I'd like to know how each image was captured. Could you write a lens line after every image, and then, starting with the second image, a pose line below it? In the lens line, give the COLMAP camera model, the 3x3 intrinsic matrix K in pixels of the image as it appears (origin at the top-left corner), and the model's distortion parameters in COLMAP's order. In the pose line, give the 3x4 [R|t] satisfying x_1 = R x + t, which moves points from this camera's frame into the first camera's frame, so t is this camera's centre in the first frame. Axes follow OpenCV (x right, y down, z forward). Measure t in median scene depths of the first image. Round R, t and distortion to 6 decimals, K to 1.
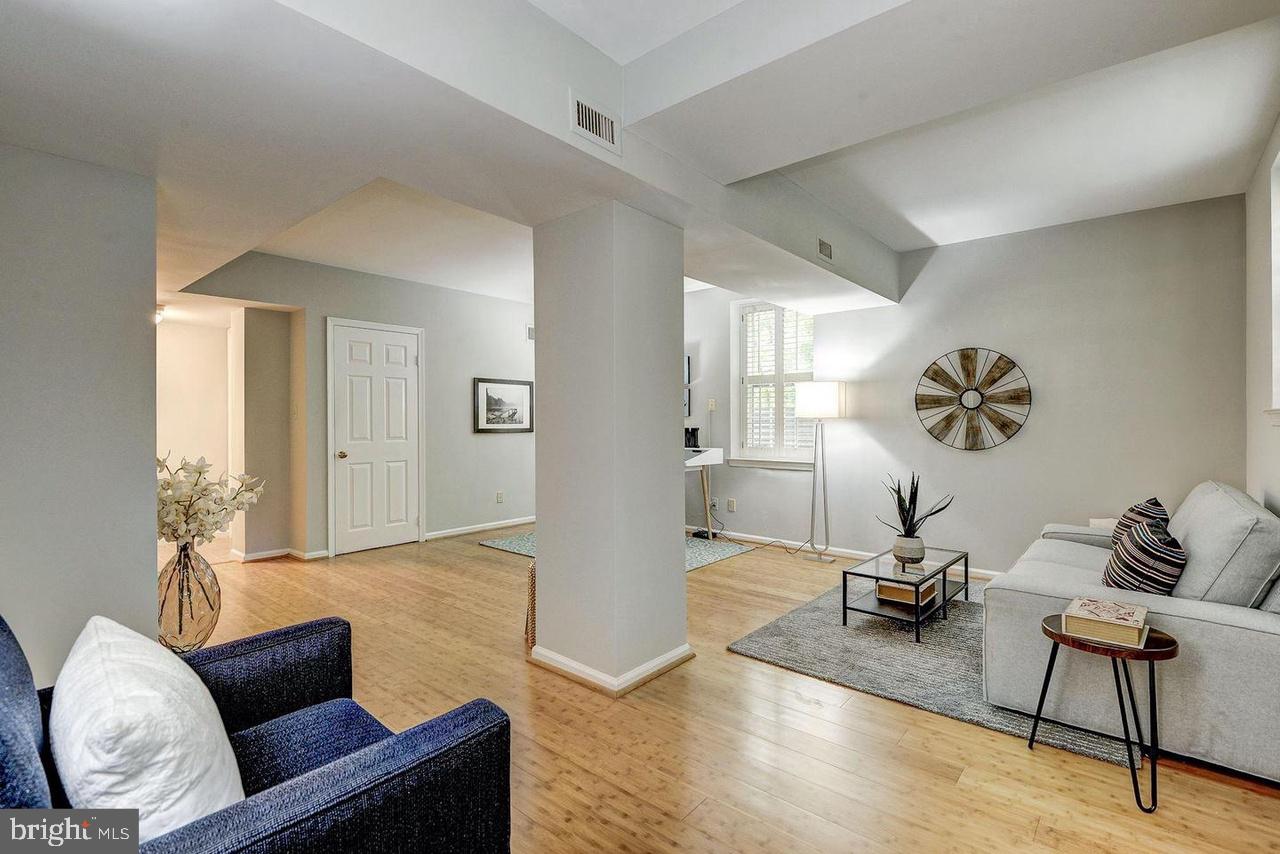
lens RADIAL K [[587.3, 0, 643.5], [0, 587.3, 421.5], [0, 0, 1]] dist [-0.002619, -0.001052]
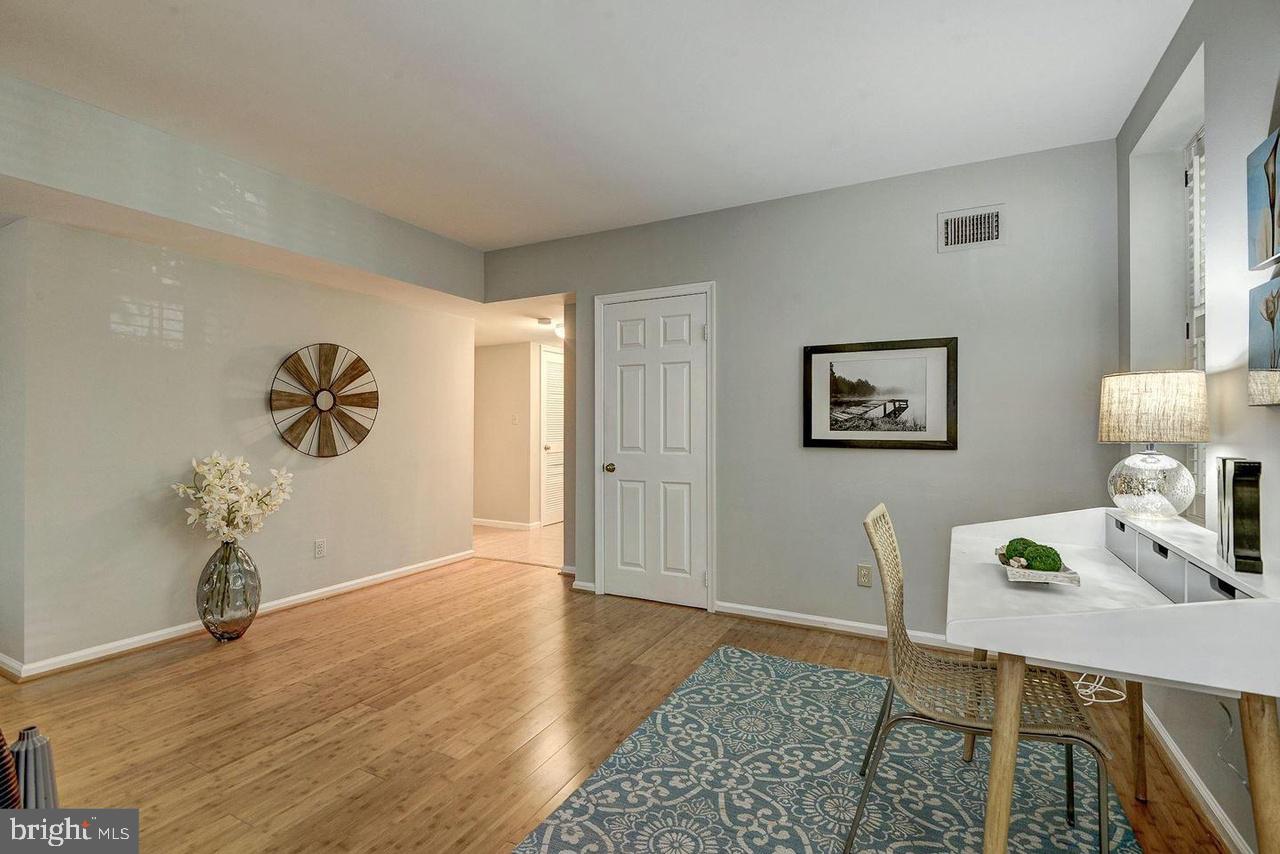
lens RADIAL K [[587.3, 0, 643.5], [0, 587.3, 421.5], [0, 0, 1]] dist [-0.002619, -0.001052]
pose [[0.219043, -0.001920, -0.975713, 0.216171], [-0.000942, 0.999997, -0.002180, -0.002673], [0.975715, 0.001397, 0.219041, 0.727336]]
